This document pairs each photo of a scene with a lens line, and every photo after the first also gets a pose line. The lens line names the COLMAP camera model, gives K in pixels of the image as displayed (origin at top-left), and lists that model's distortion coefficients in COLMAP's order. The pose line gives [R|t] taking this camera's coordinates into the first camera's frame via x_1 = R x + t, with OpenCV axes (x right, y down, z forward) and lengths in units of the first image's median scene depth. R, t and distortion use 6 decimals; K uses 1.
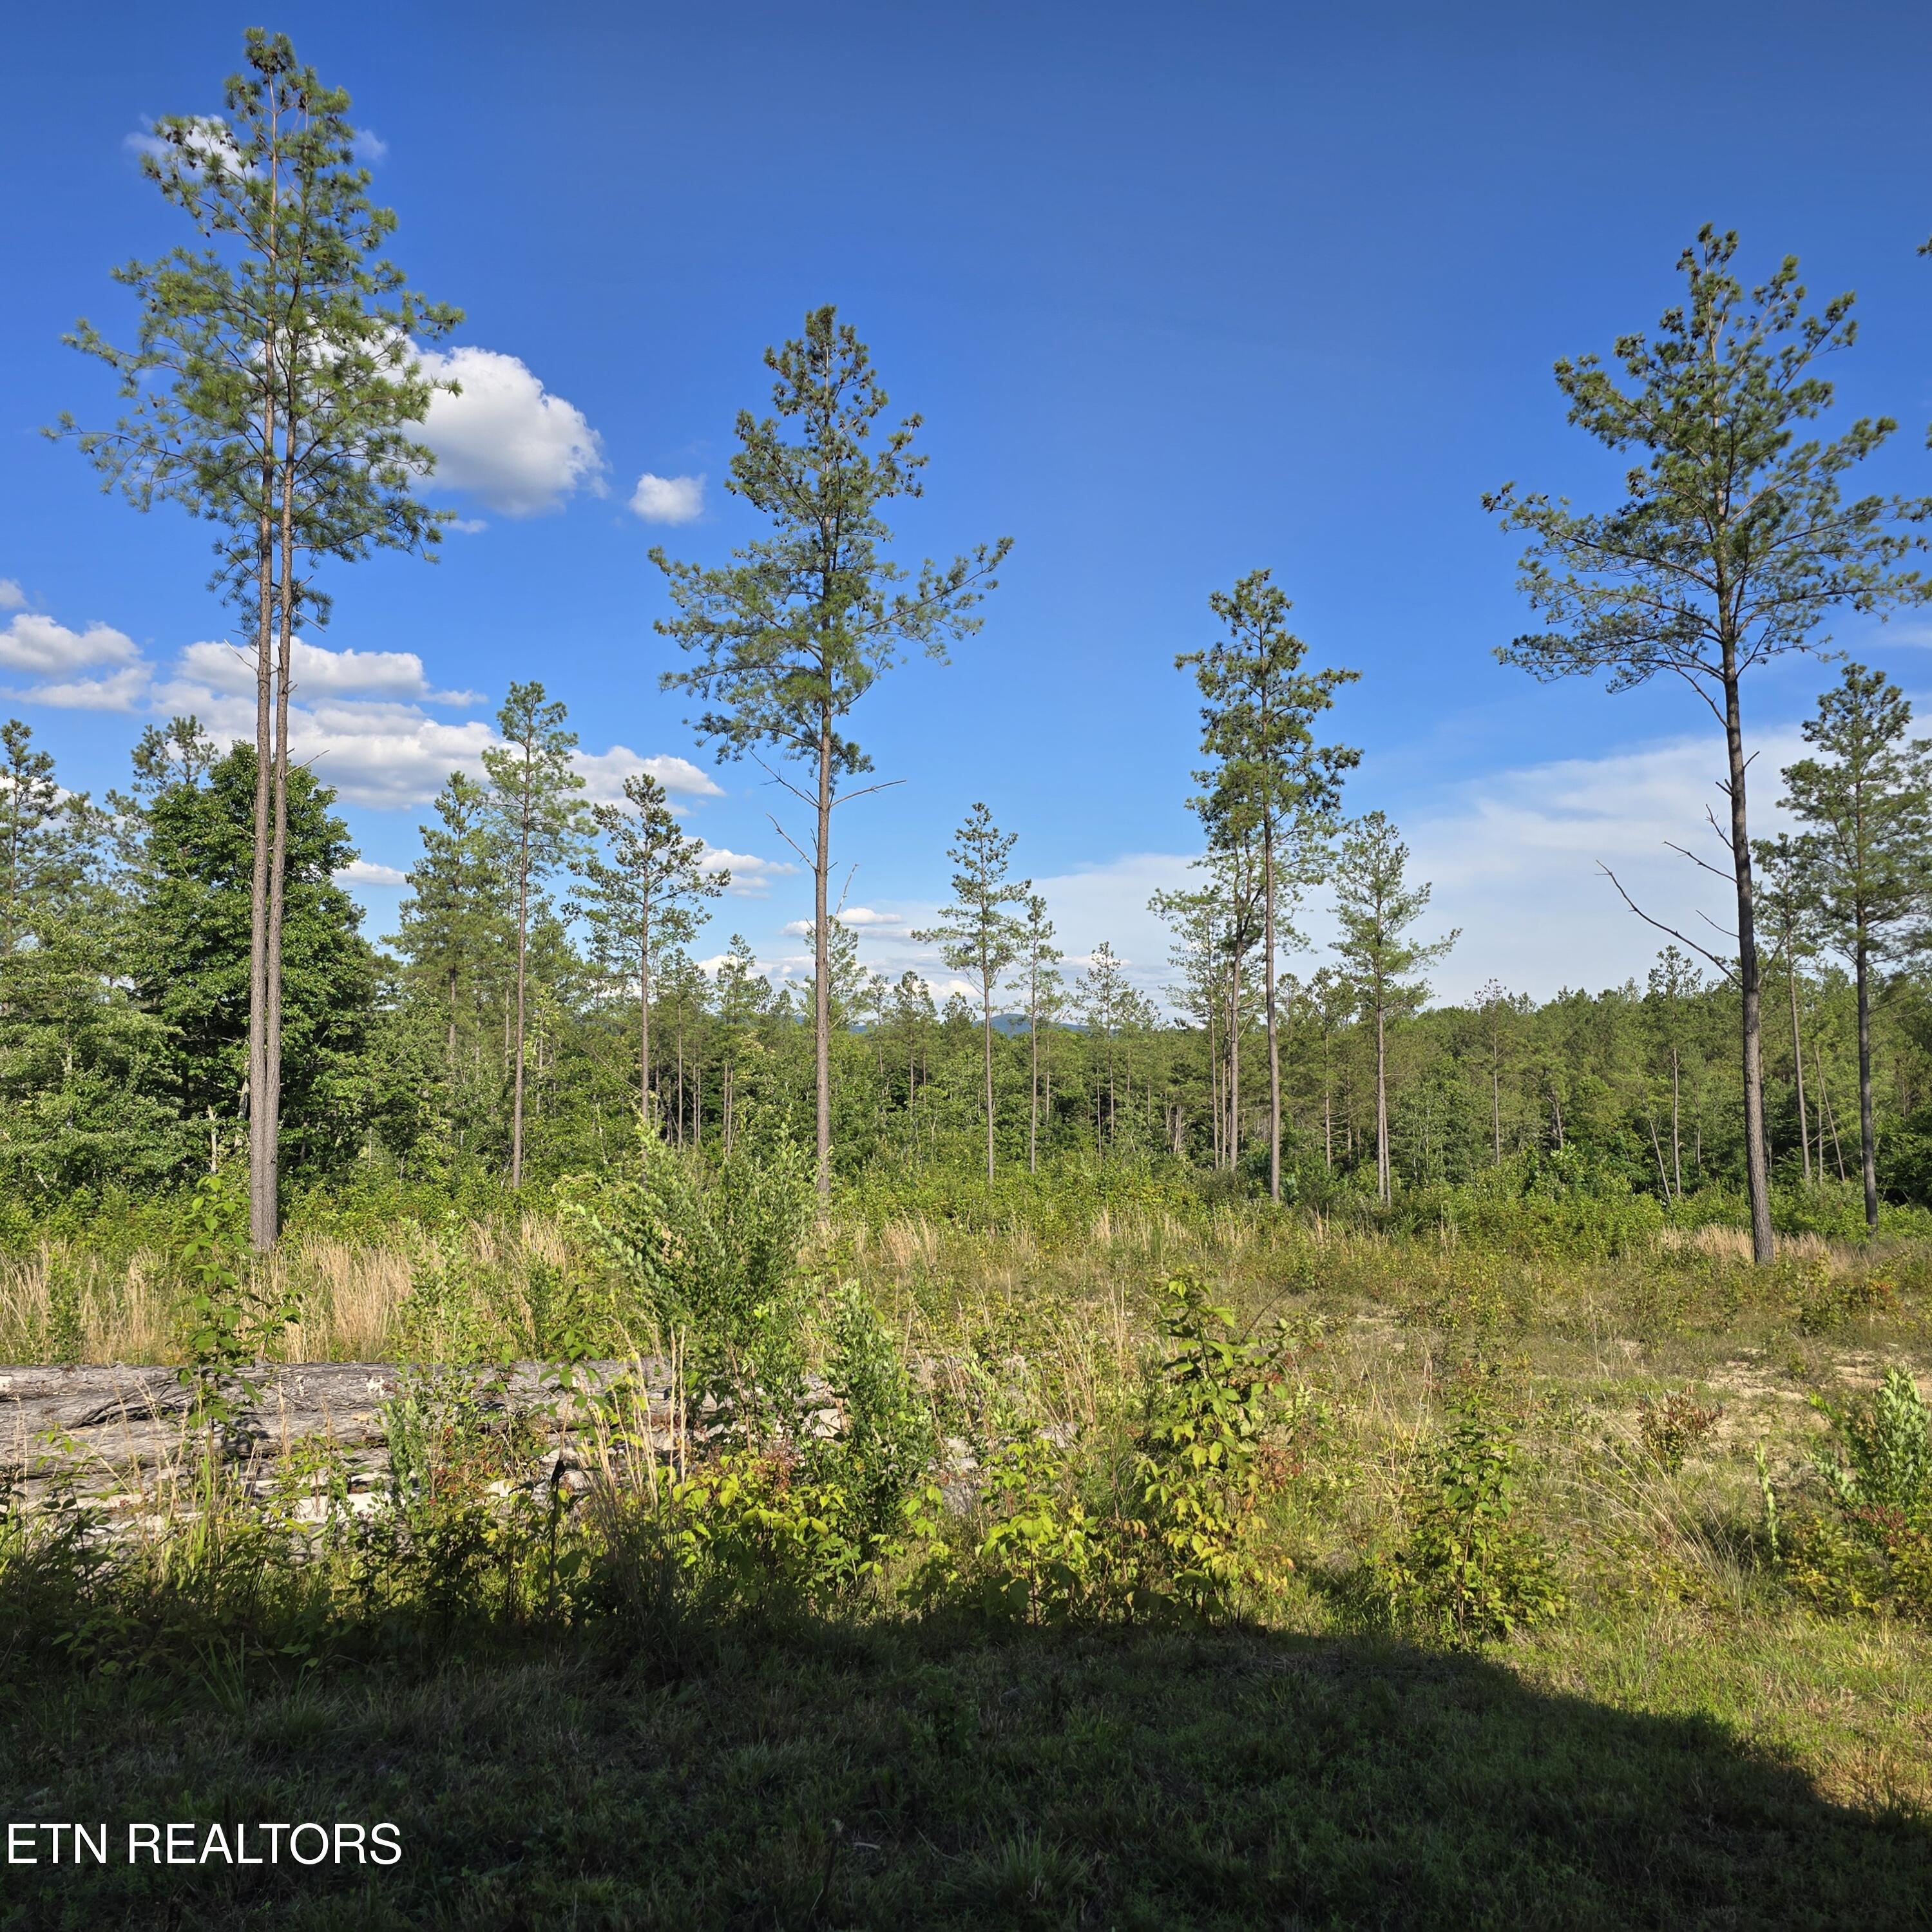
lens RADIAL K [[1782.3, 0, 930.3], [0, 1782.3, 928.0], [0, 0, 1]] dist [0.086770, -0.092614]
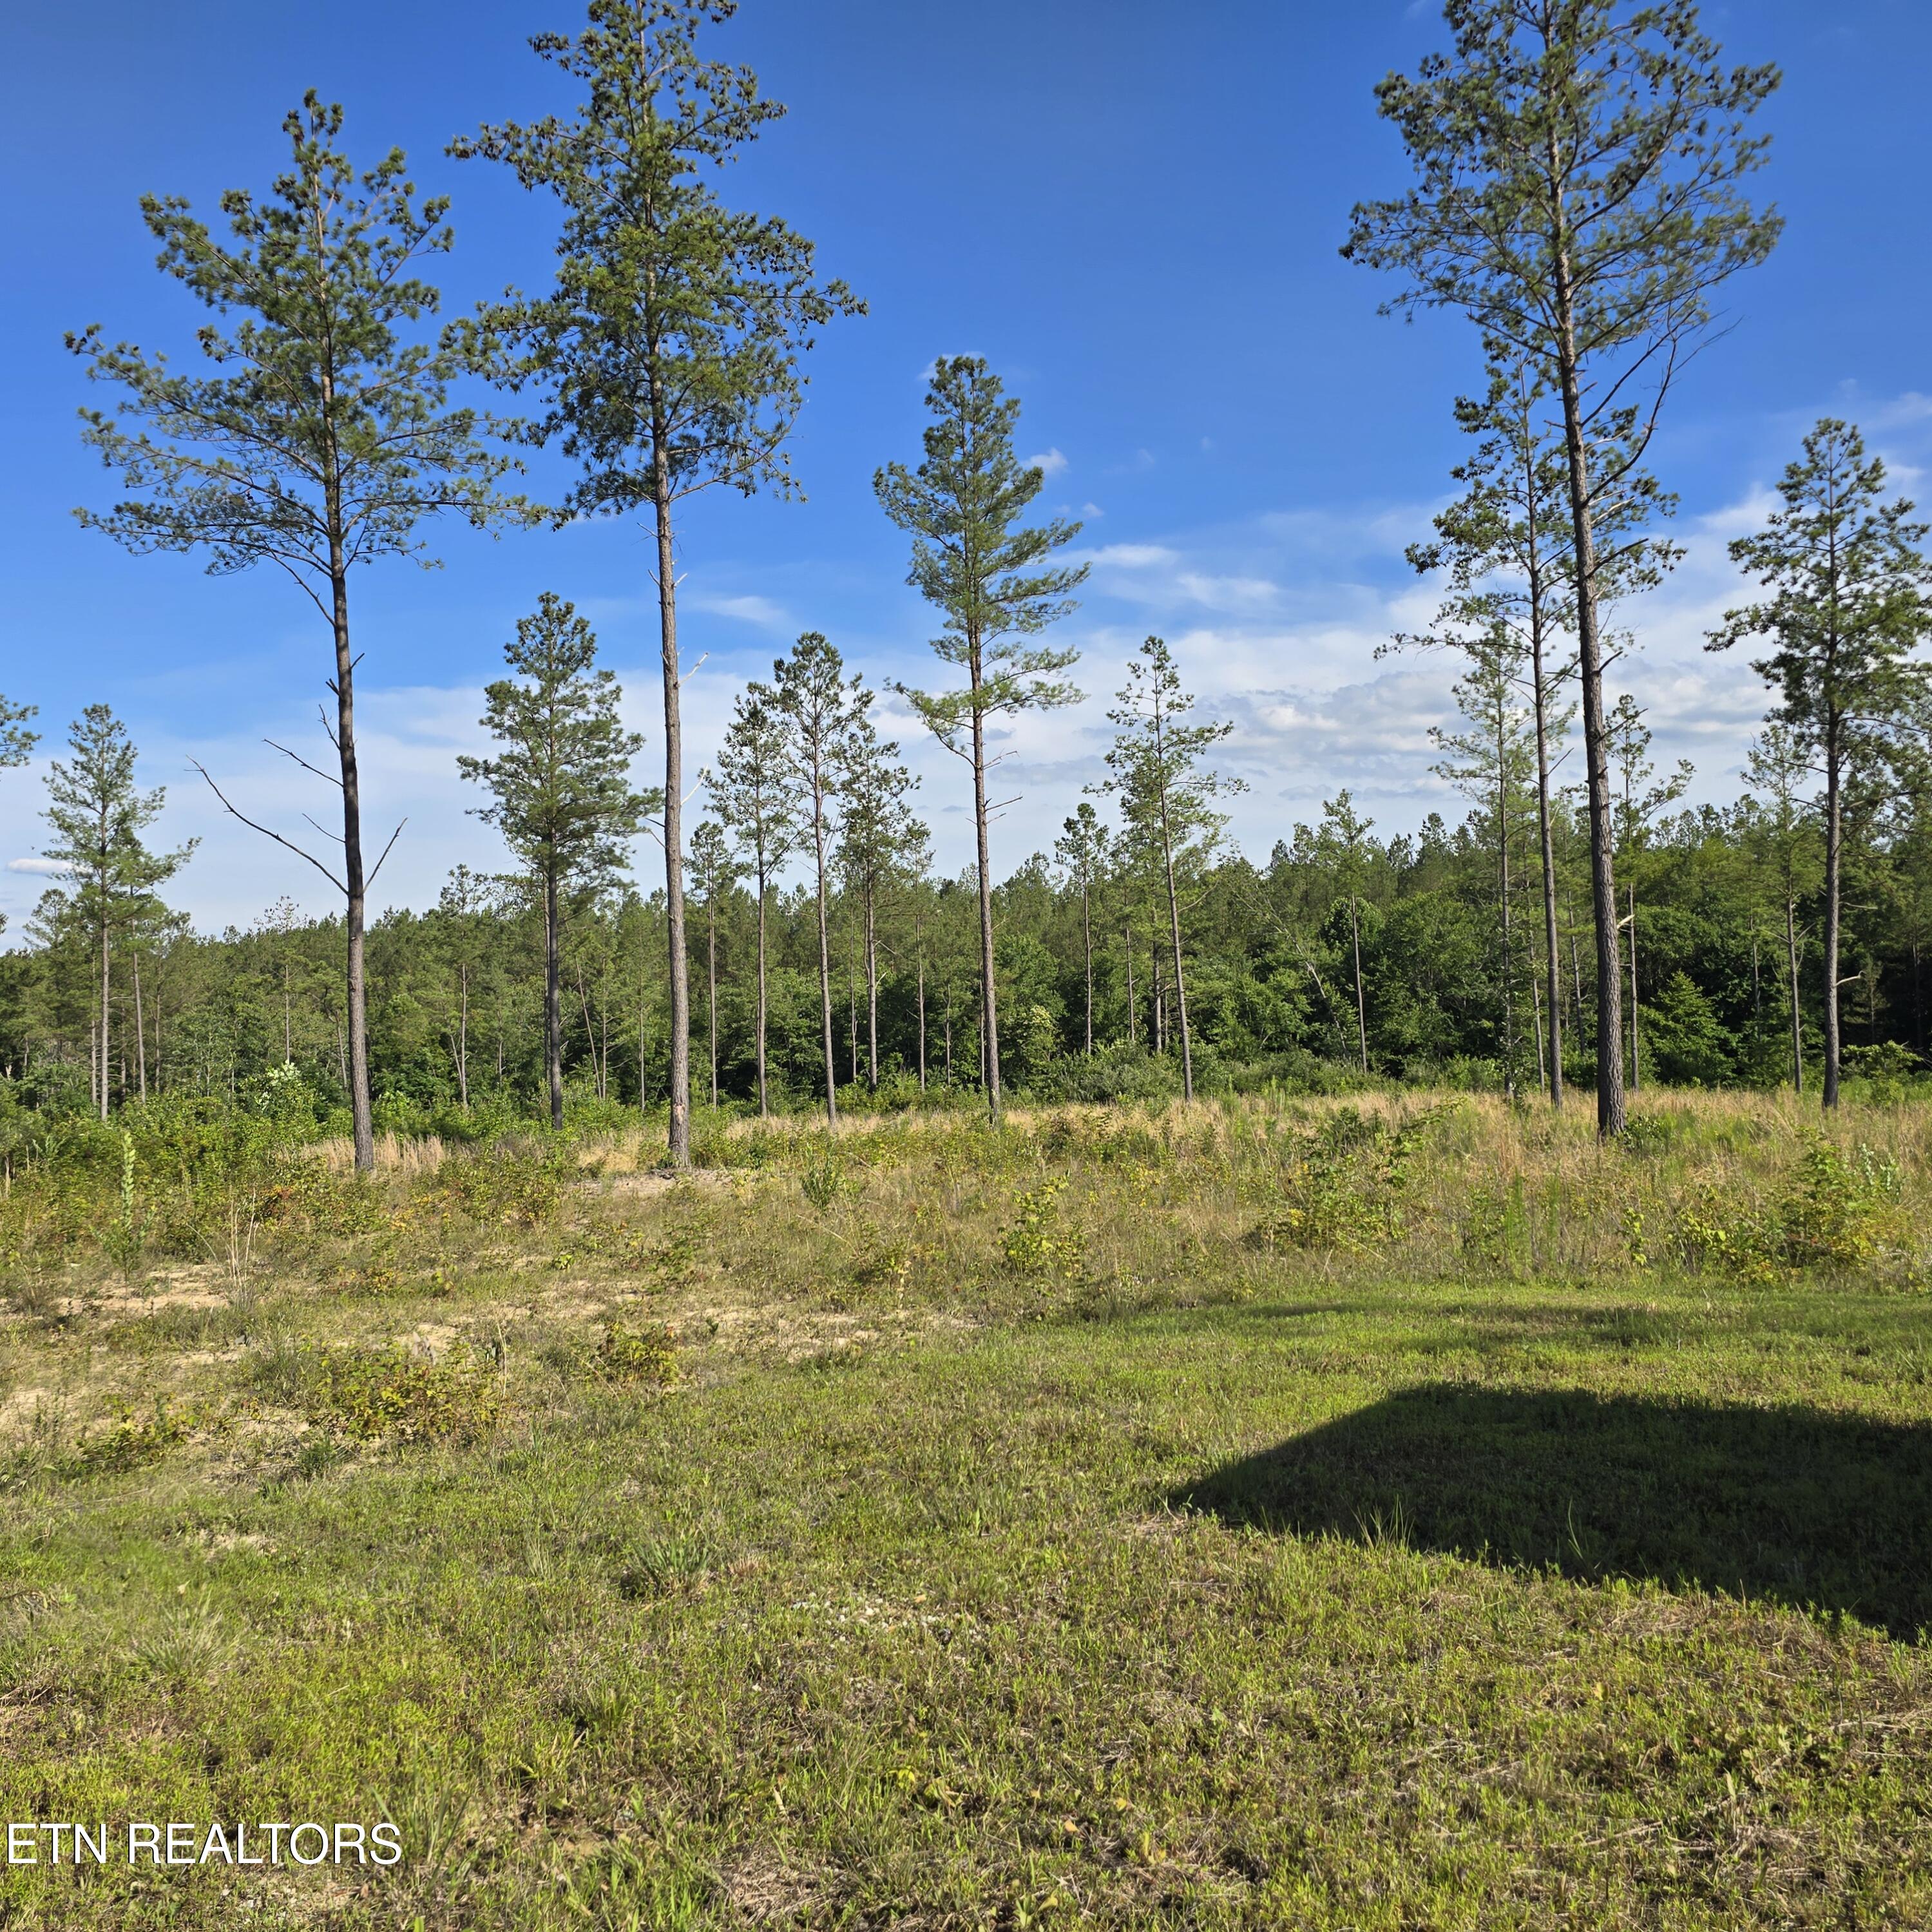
lens RADIAL K [[1782.3, 0, 1014.0], [0, 1782.3, 940.1], [0, 0, 1]] dist [0.086770, -0.092614]
pose [[0.796472, -0.007721, 0.604627, 0.136731], [-0.022335, 0.998860, 0.042177, 0.008415], [-0.604263, -0.047097, 0.795391, 0.000364]]
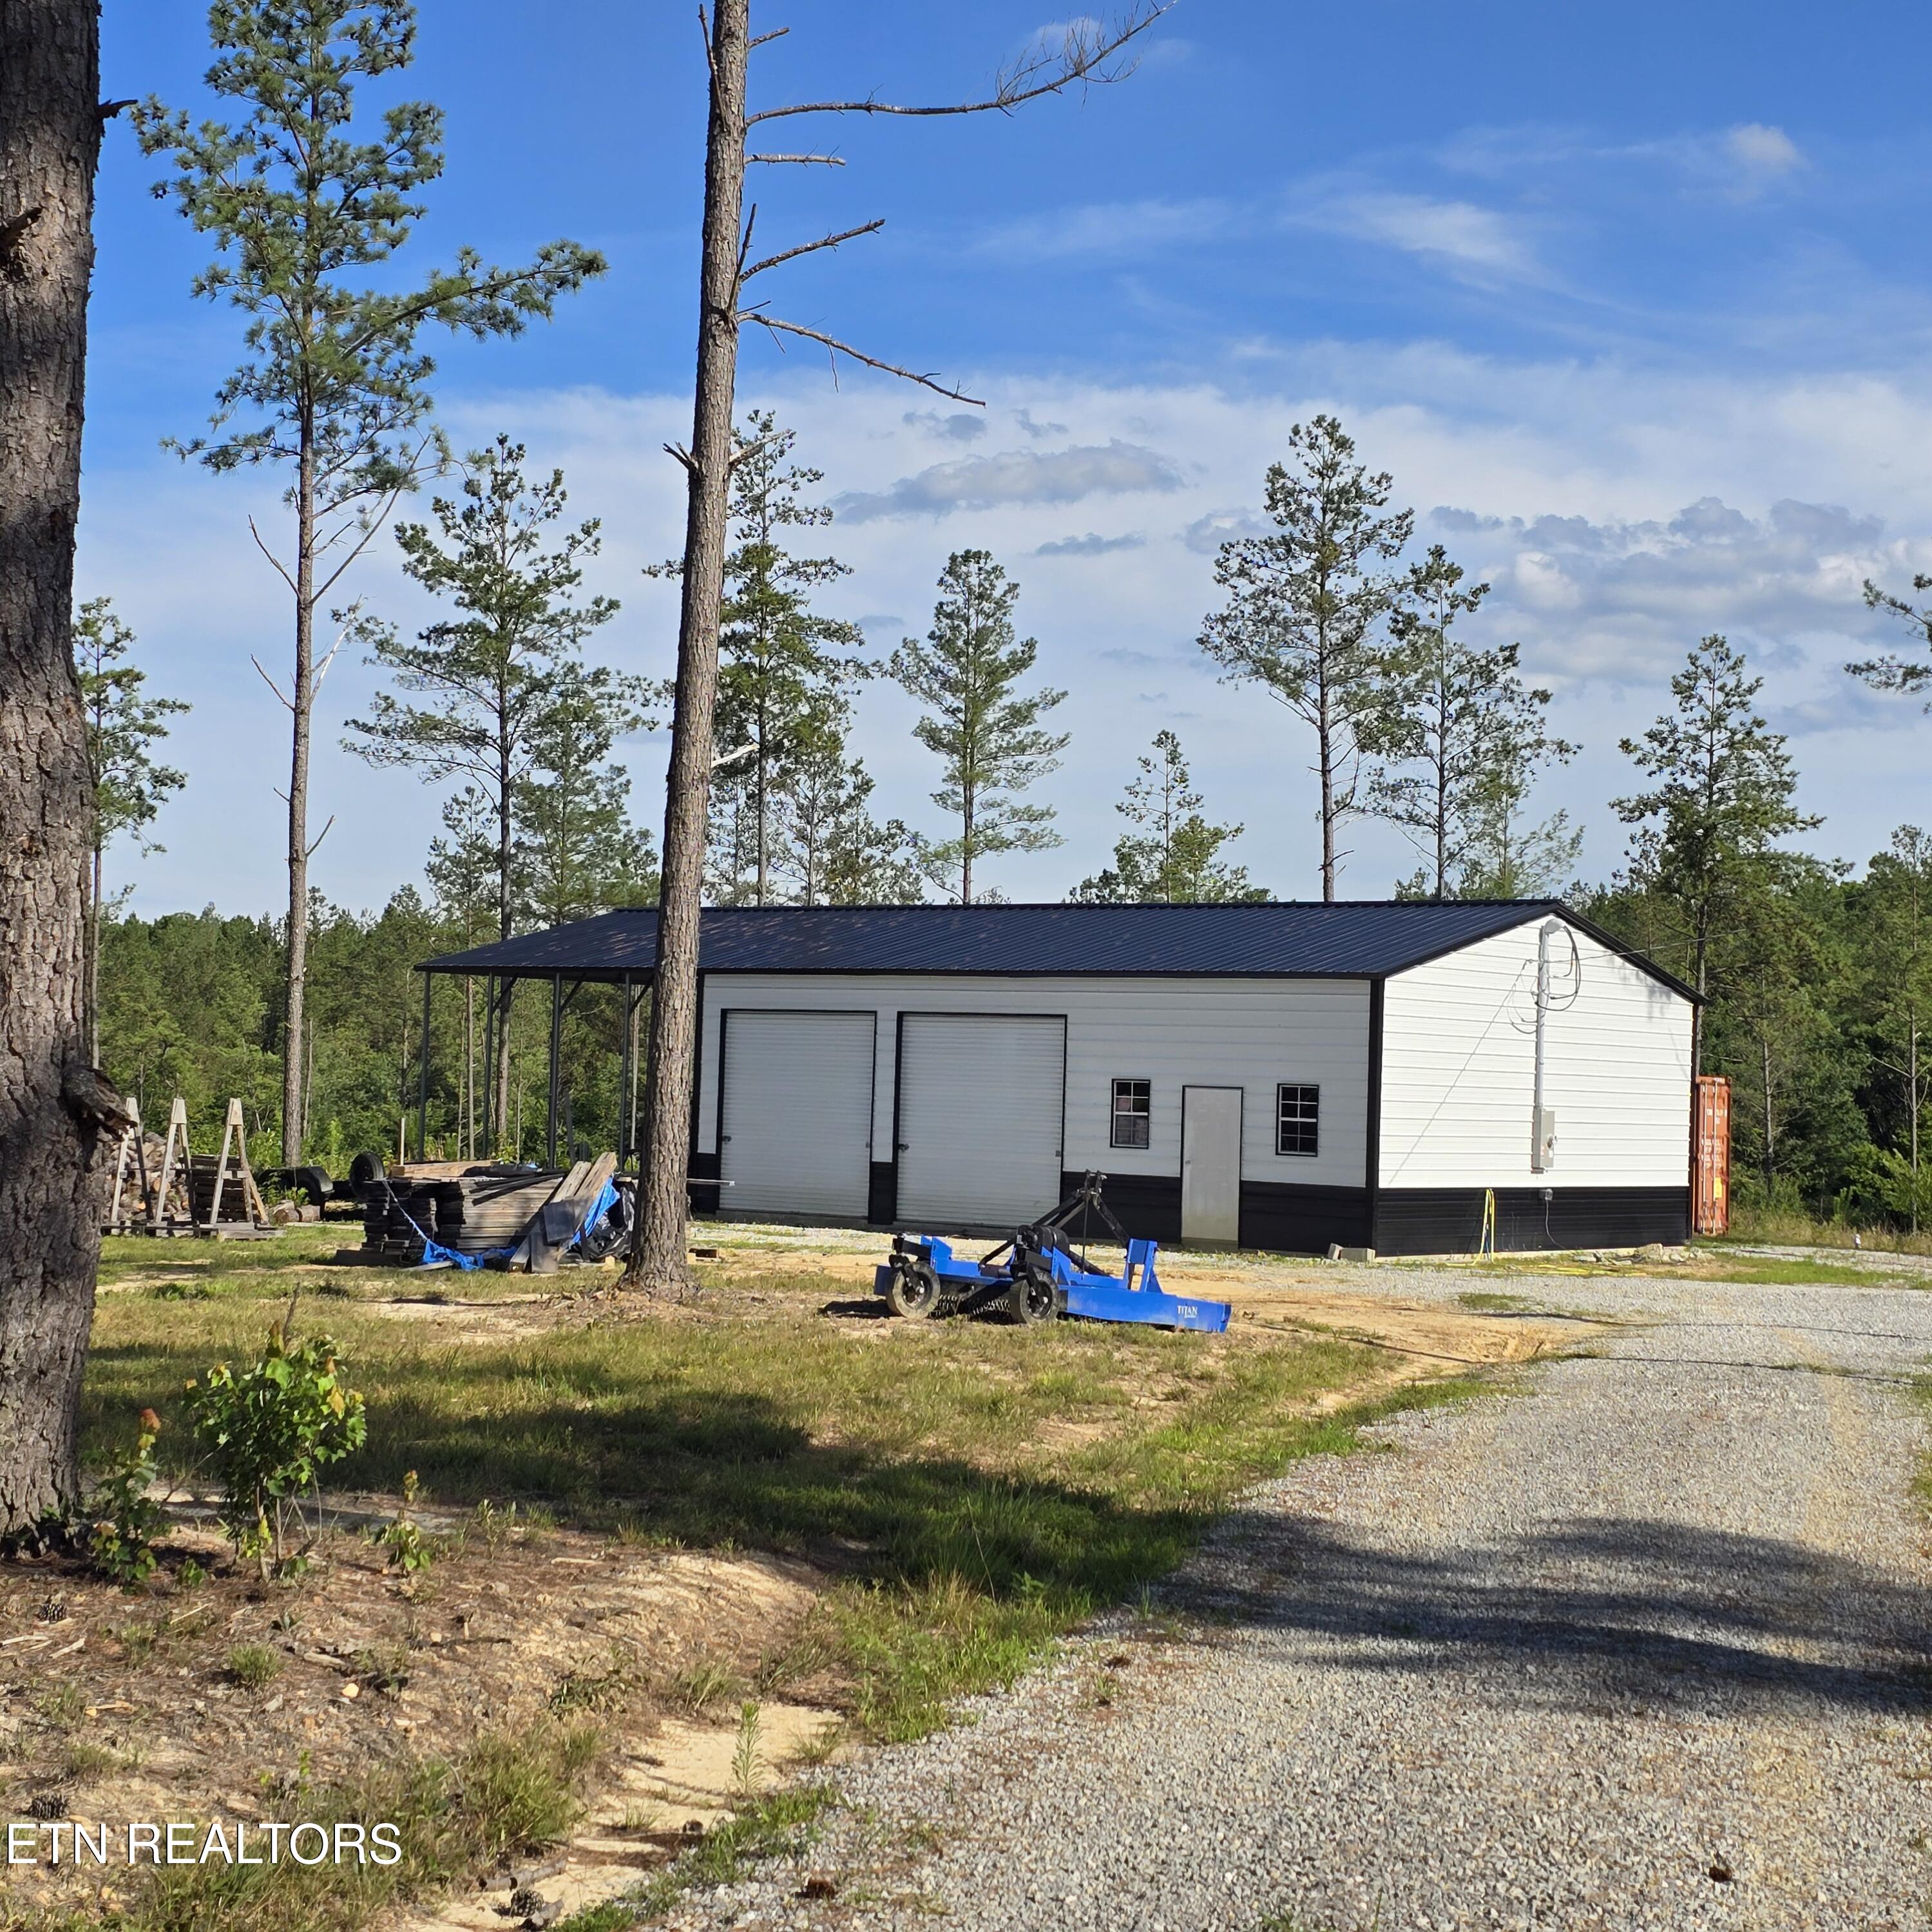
lens RADIAL K [[3564.0, 0, 970.6], [0, 3564.0, 956.2], [0, 0, 1]] dist [0.075042, 0.000000]
pose [[0.816881, 0.028741, 0.576089, -0.761536], [-0.064512, 0.997044, 0.041733, -0.132545], [-0.573187, -0.071256, 0.816321, -1.310029]]
